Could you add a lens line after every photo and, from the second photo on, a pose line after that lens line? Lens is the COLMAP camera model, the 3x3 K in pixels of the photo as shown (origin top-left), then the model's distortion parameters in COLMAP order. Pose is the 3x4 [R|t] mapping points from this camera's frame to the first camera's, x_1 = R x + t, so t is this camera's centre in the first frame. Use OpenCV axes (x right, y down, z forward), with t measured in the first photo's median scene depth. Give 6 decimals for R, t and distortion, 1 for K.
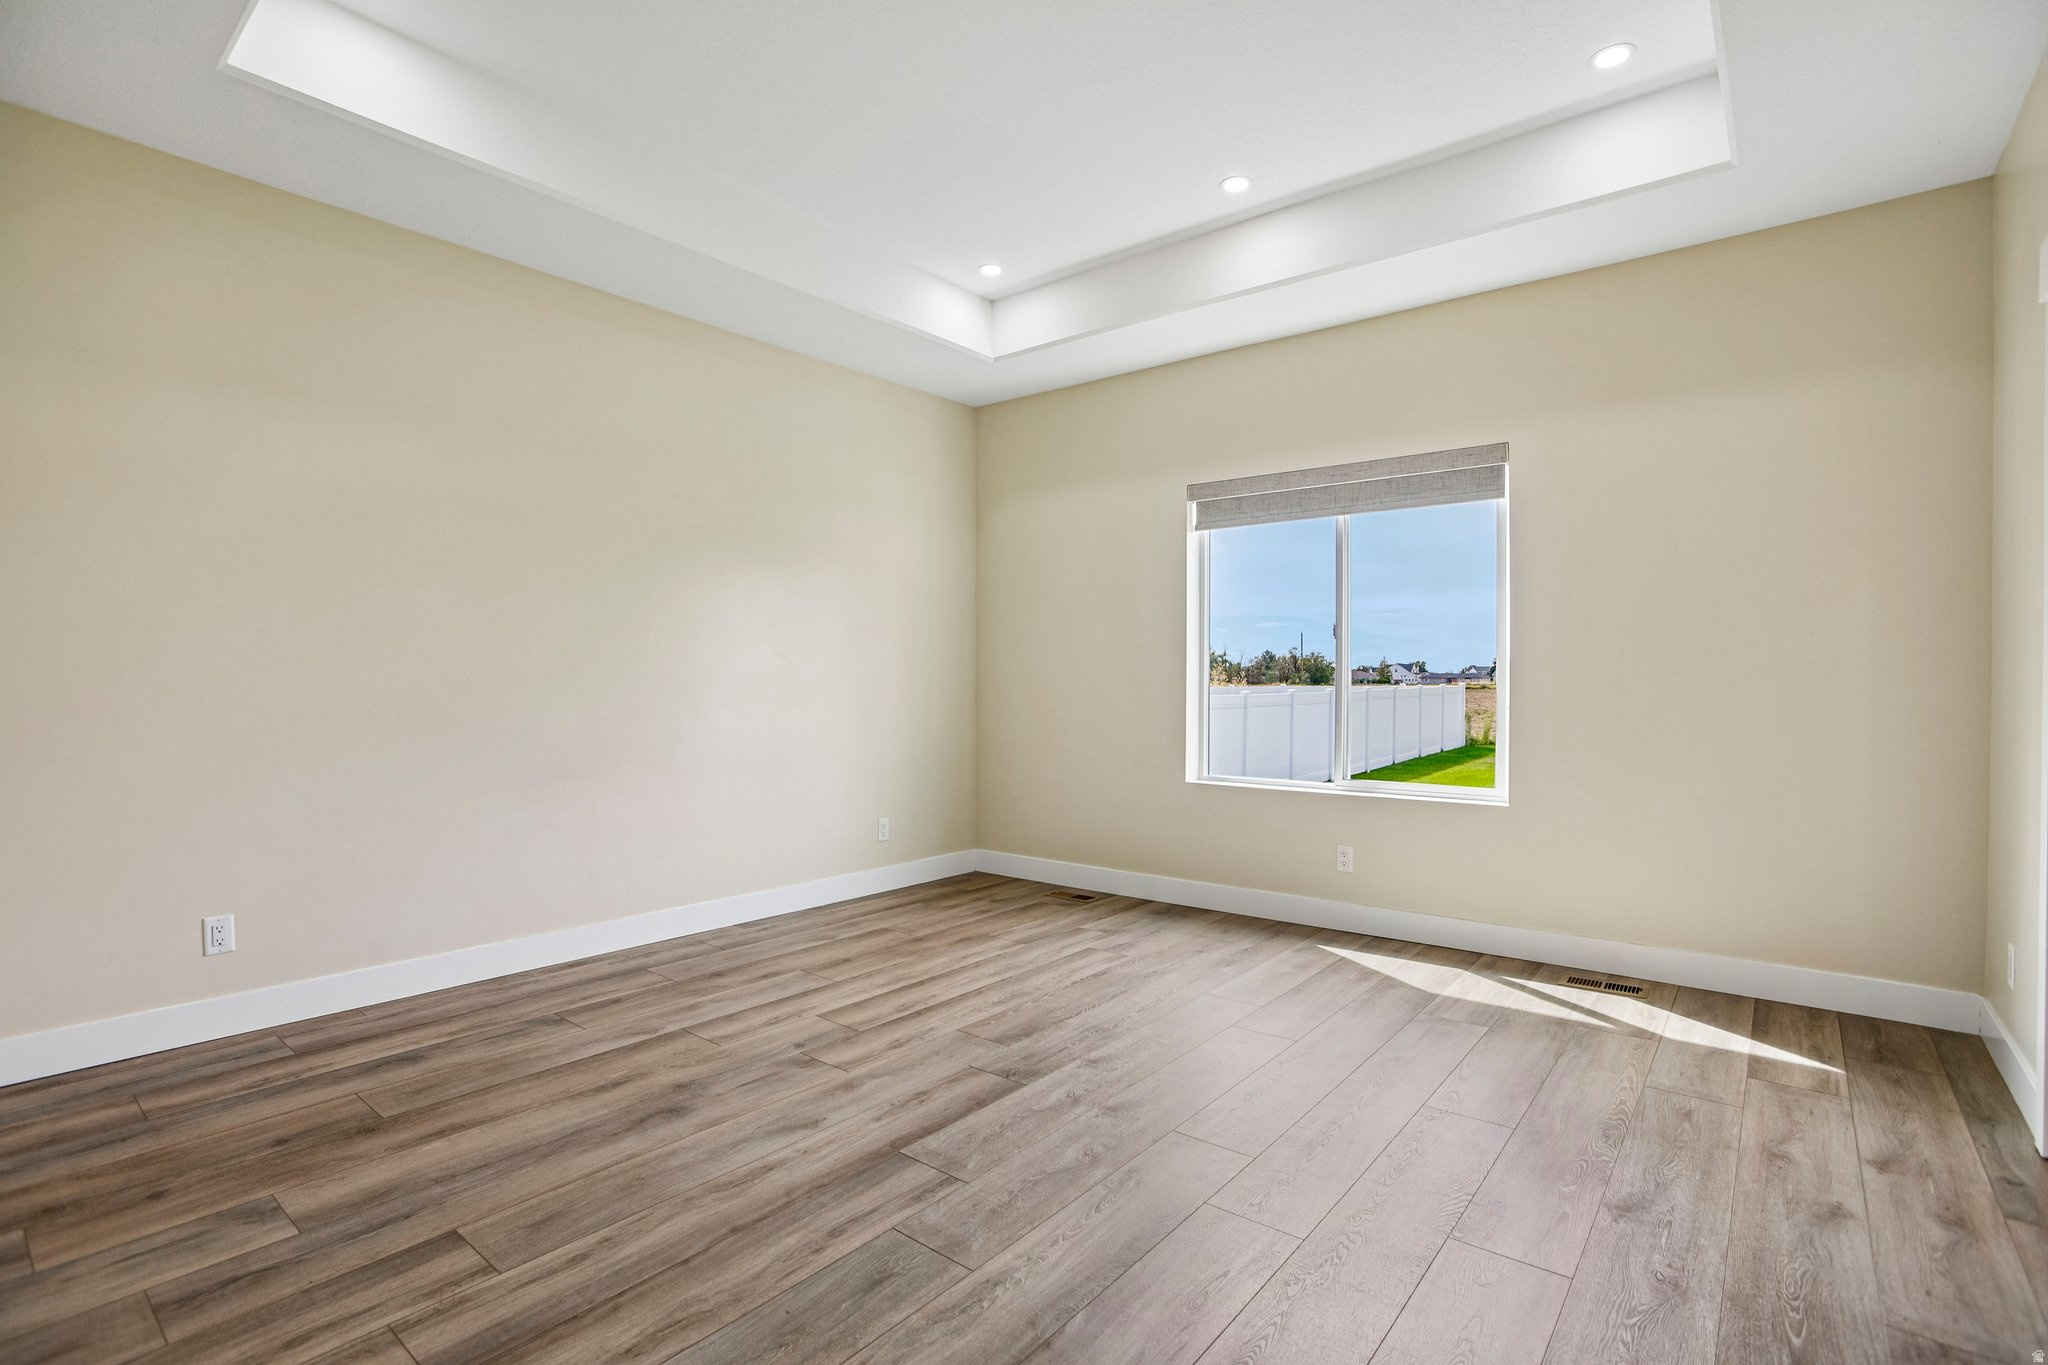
lens RADIAL K [[987.0, 0, 1014.5], [0, 987.0, 687.0], [0, 0, 1]] dist [-0.047660, 0.017019]
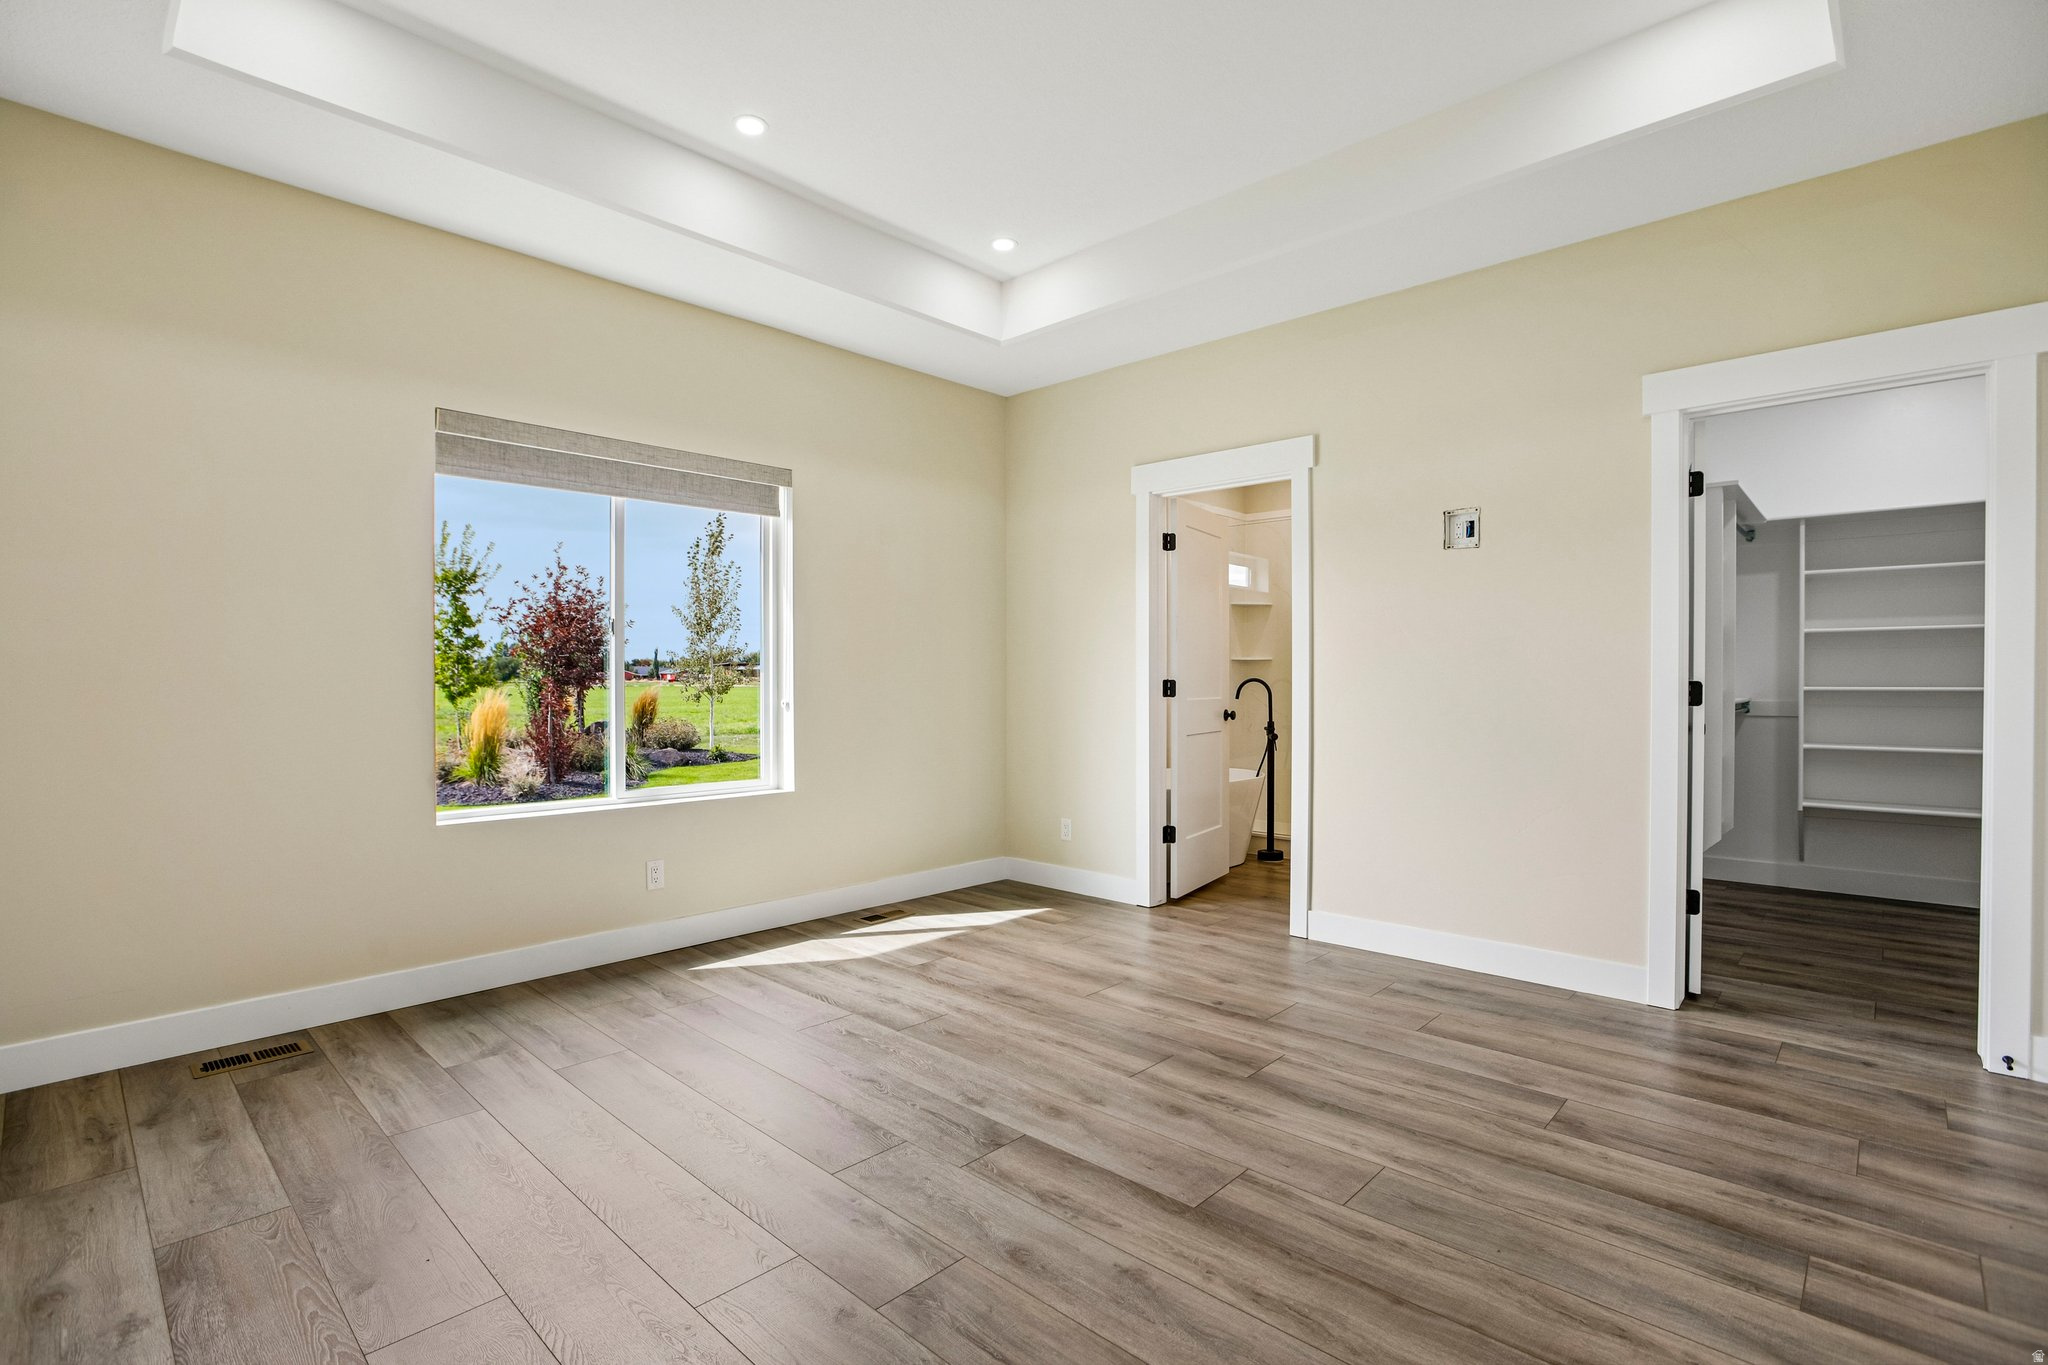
lens RADIAL K [[987.0, 0, 1009.2], [0, 987.0, 692.4], [0, 0, 1]] dist [-0.047660, 0.017019]
pose [[0.069097, -0.020467, 0.997400, -0.630397], [0.010625, 0.999748, 0.019779, -0.013101], [-0.997553, 0.009231, 0.069297, 0.683679]]
